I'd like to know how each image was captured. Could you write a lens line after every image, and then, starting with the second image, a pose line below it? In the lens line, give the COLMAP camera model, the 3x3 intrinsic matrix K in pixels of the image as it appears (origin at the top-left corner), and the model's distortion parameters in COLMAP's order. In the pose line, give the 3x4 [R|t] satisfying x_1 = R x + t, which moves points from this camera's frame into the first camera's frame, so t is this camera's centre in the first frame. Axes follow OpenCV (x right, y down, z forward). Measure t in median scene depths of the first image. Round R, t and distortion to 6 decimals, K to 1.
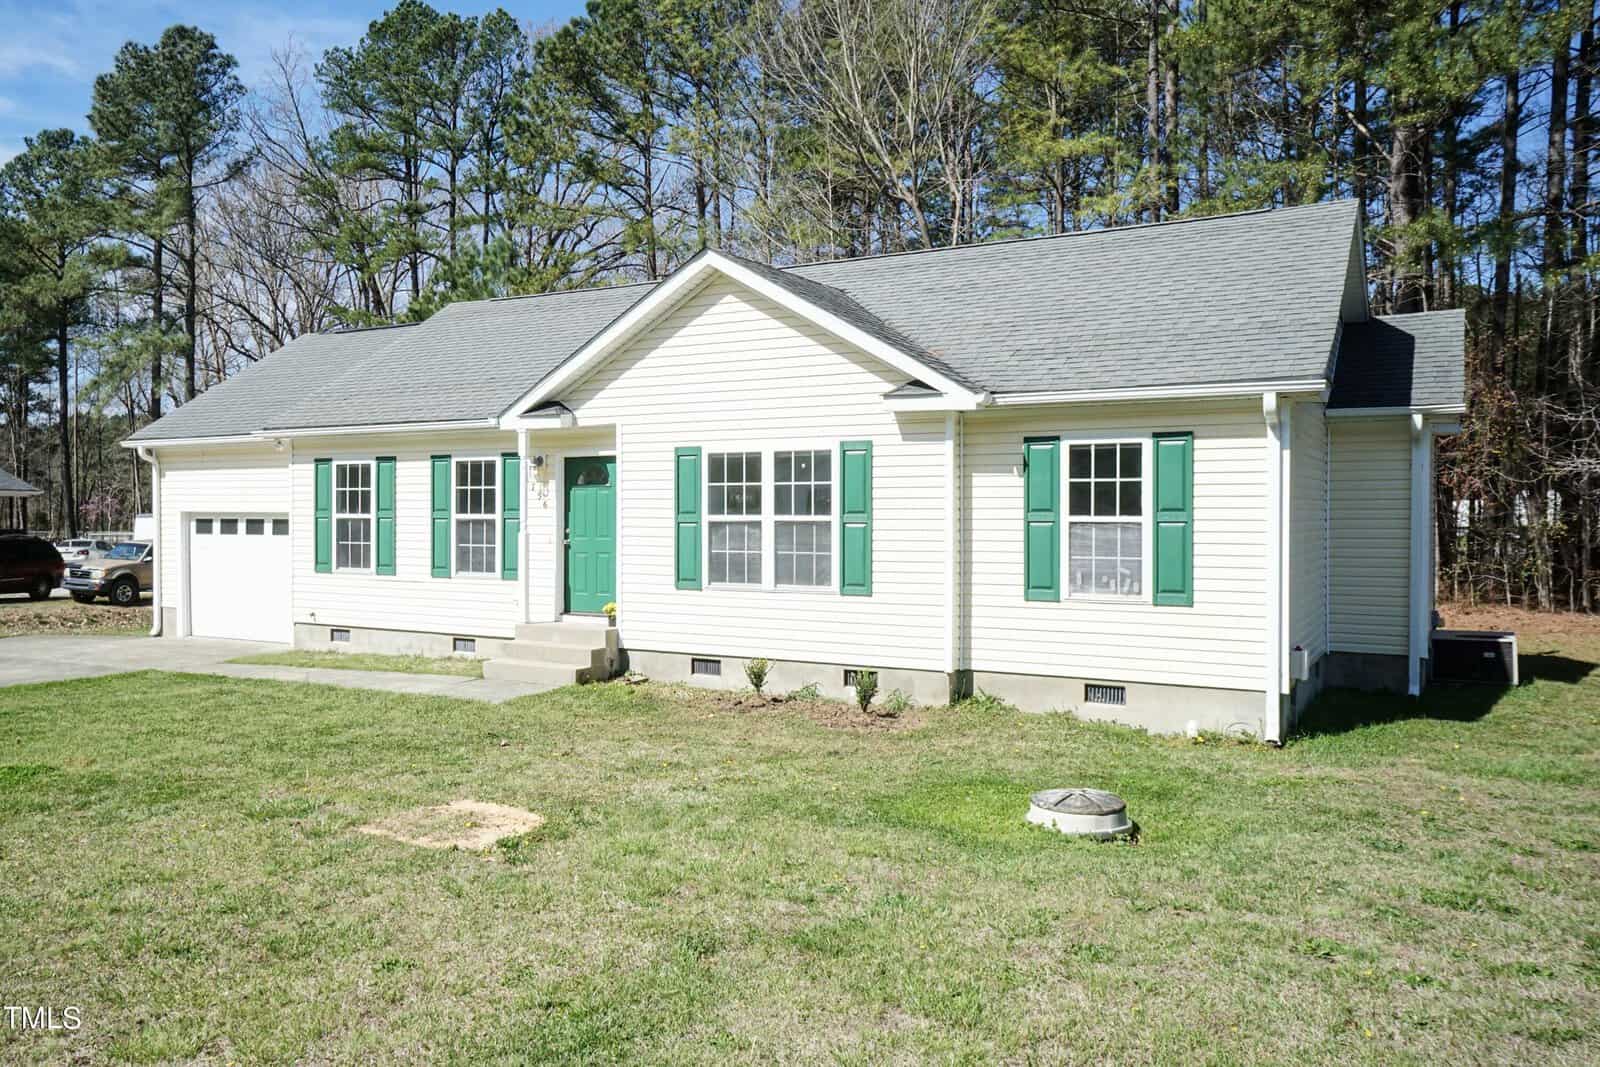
lens RADIAL K [[1271.2, 0, 690.4], [0, 1271.2, 512.1], [0, 0, 1]] dist [0.009892, 0.000192]
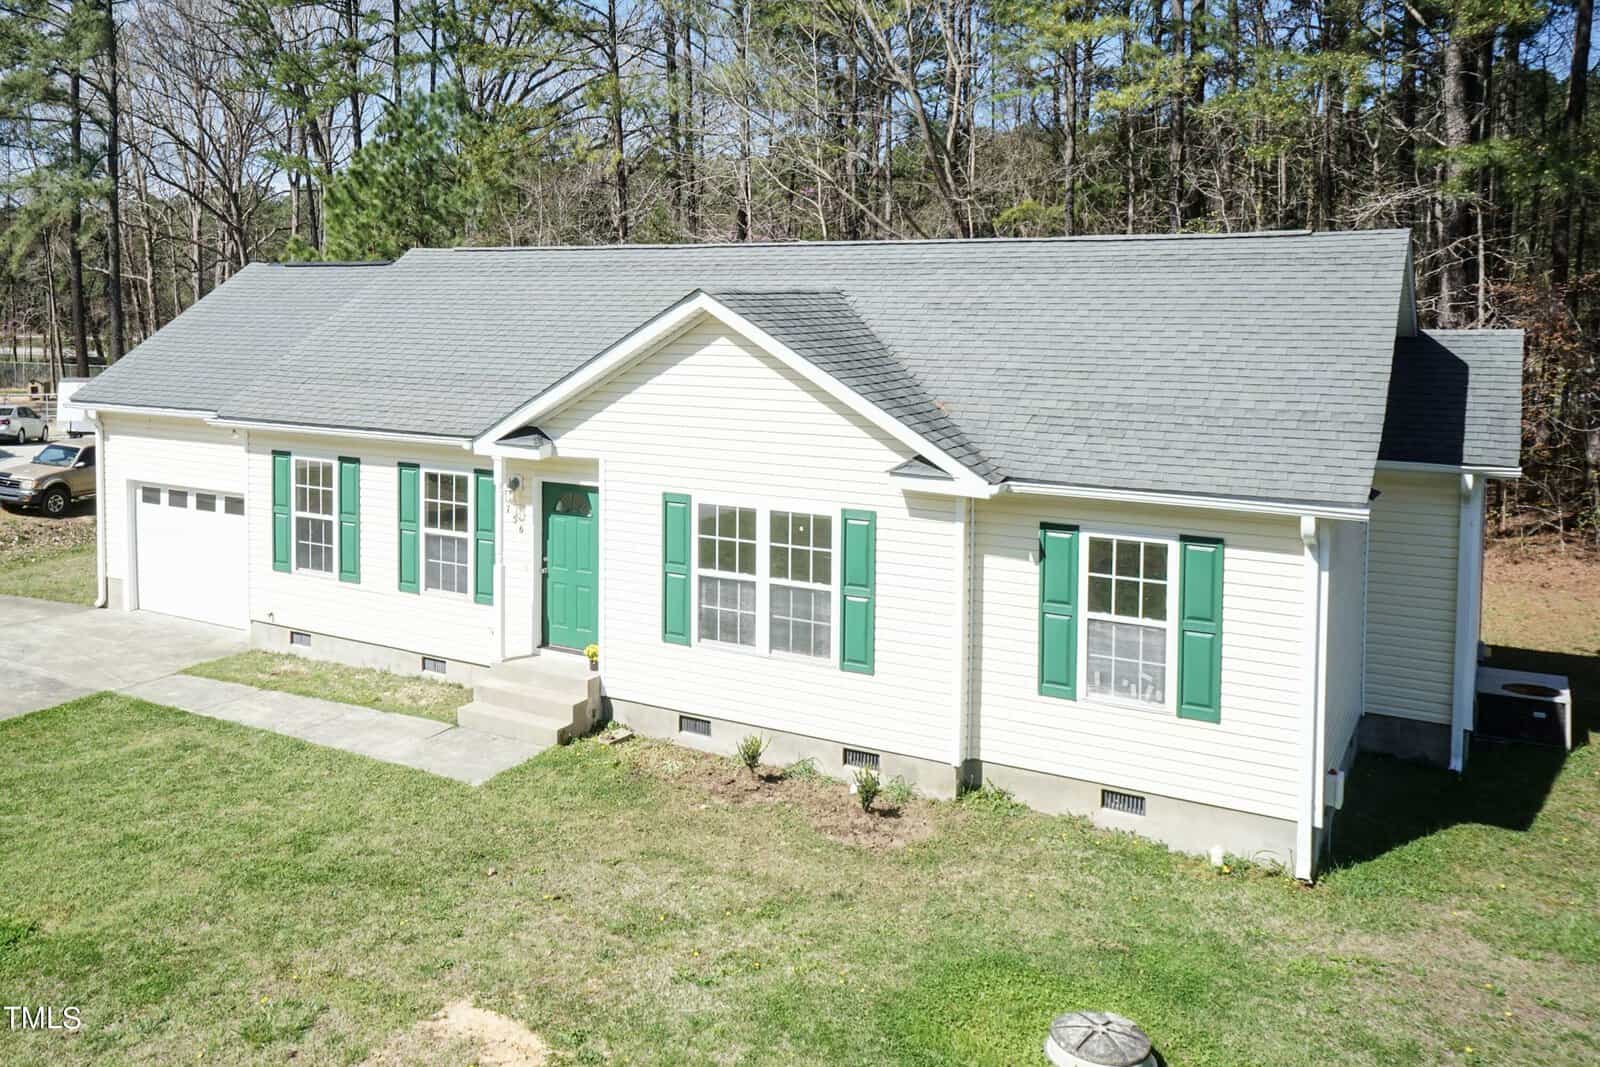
lens RADIAL K [[1402.3, 0, 615.2], [0, 1402.3, 351.3], [0, 0, 1]] dist [0.006560, 0.016898]
pose [[0.999730, 0.004358, -0.022828, -0.025095], [-0.003348, 0.999022, 0.044086, -0.209544], [0.022998, -0.043997, 0.998767, -0.030341]]
